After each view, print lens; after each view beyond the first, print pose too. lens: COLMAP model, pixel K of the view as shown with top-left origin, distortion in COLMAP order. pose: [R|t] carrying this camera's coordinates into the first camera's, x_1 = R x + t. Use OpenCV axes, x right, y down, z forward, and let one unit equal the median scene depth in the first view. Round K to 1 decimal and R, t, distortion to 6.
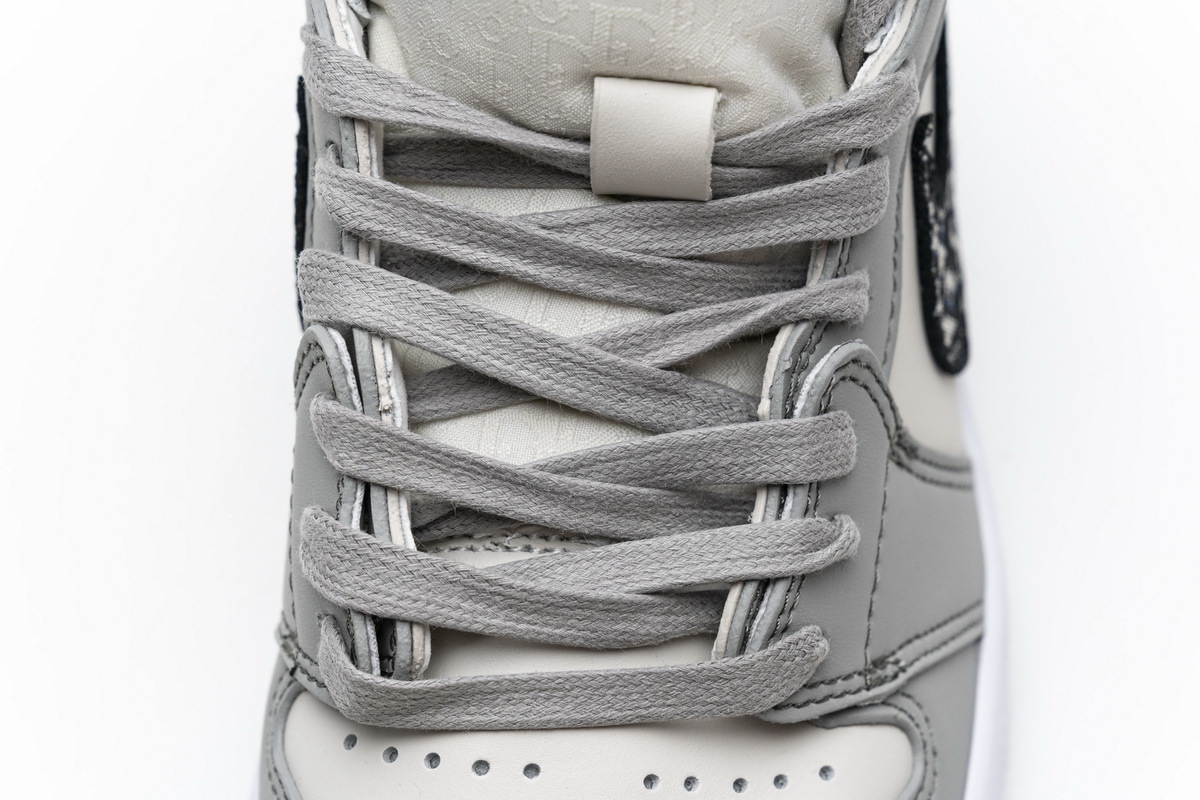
lens RADIAL K [[2291.9, 0, 606.7], [0, 2291.9, 393.2], [0, 0, 1]] dist [-0.011301, 0.000000]
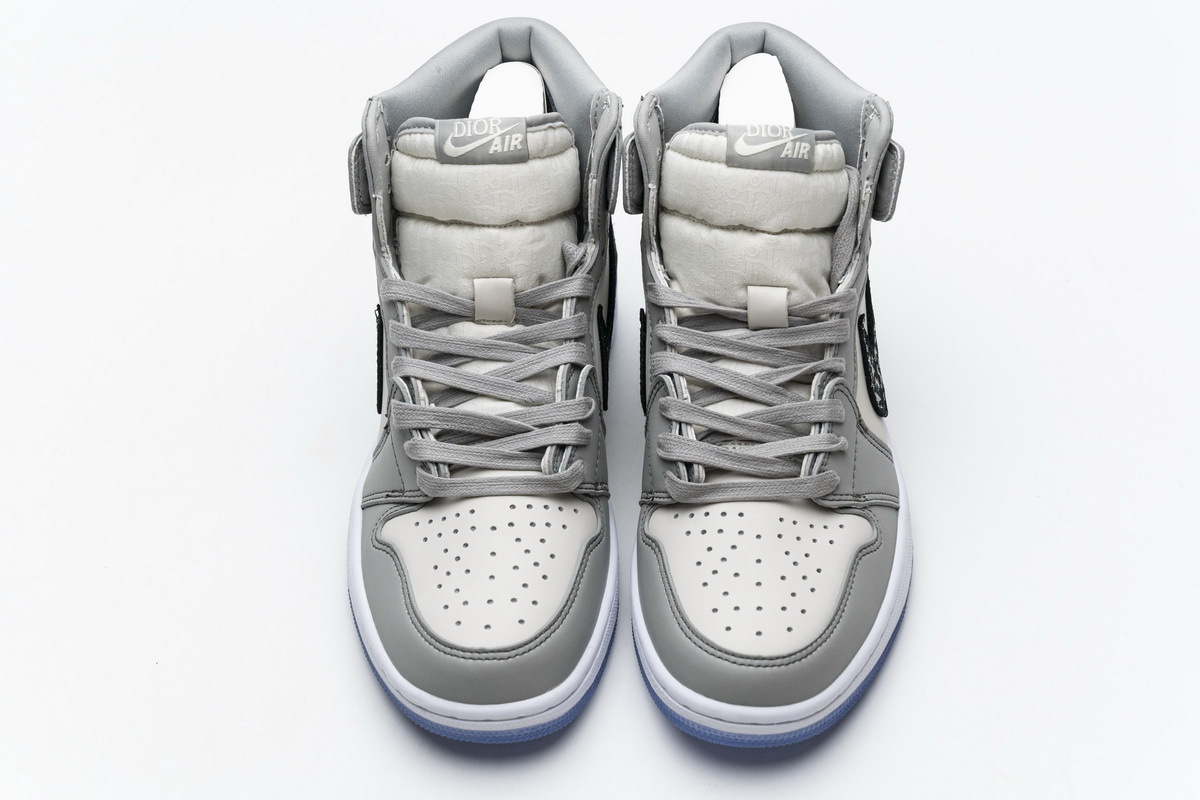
lens RADIAL K [[2235.2, 0, 601.6], [0, 2235.2, 401.8], [0, 0, 1]] dist [-0.016753, 0.000000]
pose [[0.999138, -0.041270, -0.004497, -0.189186], [0.038597, 0.963358, -0.265427, 0.766565], [0.015286, 0.265024, 0.964121, -1.775223]]
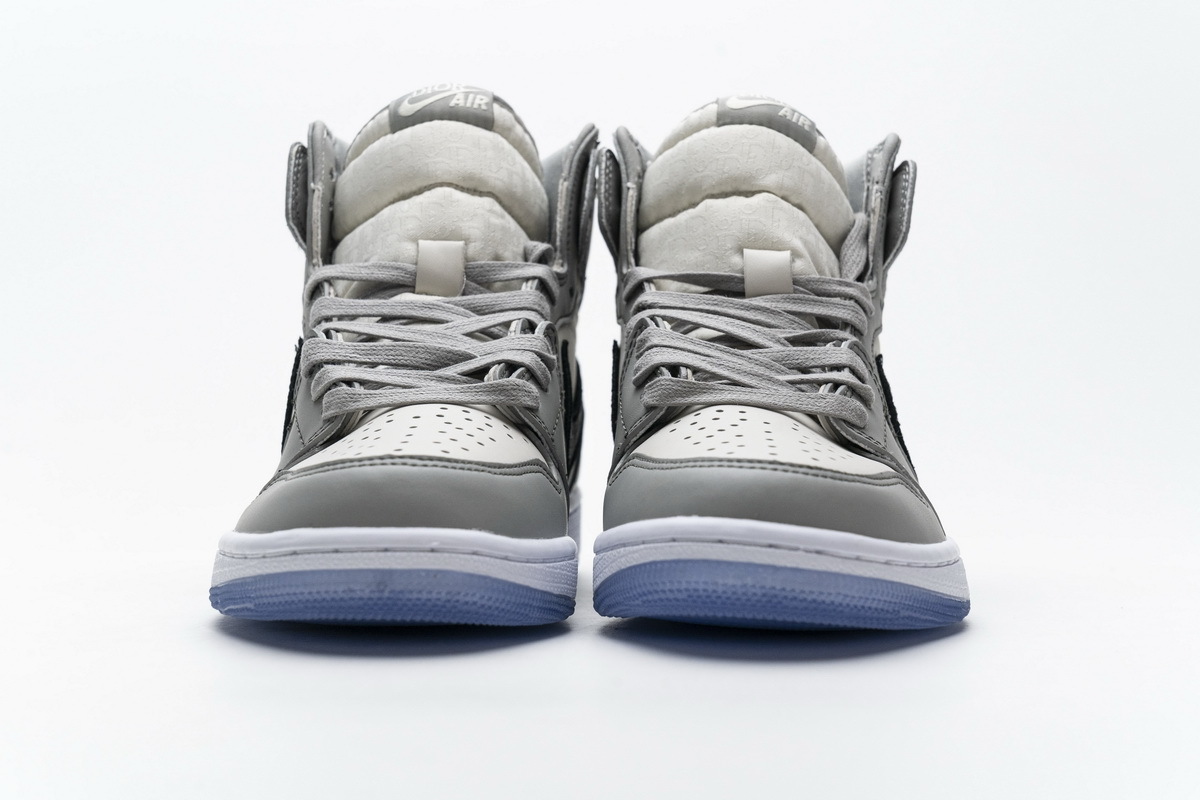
lens RADIAL K [[2003.0, 0, 597.8], [0, 2003.0, 399.0], [0, 0, 1]] dist [-0.042102, 0.000000]
pose [[0.999577, 0.007415, 0.028109, -0.225526], [0.019913, 0.529797, -0.847891, 1.788594], [-0.021179, 0.848092, 0.529425, -0.045638]]
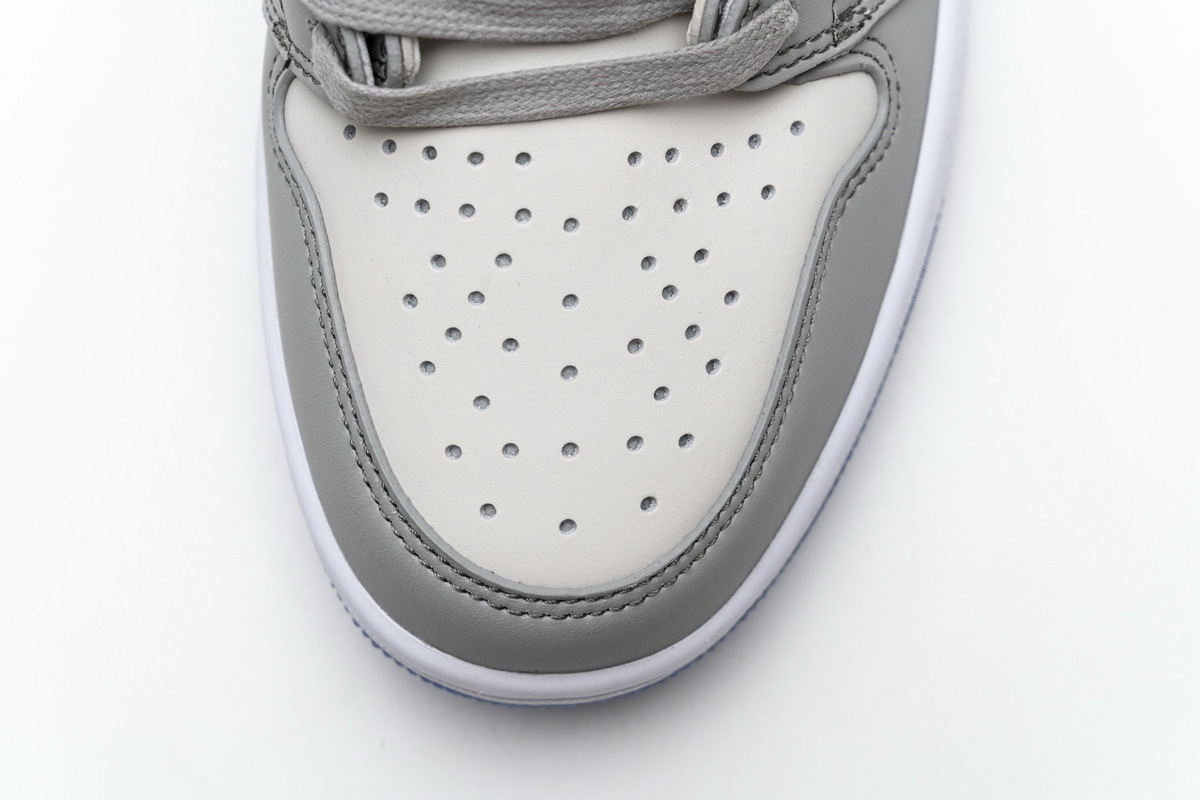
lens RADIAL K [[2291.9, 0, 600.7], [0, 2291.9, 400.3], [0, 0, 1]] dist [-0.011301, 0.000000]
pose [[0.998422, -0.056007, 0.004166, -0.007201], [0.049115, 0.906715, 0.418874, -0.176740], [-0.027237, -0.418008, 0.908035, -0.019933]]
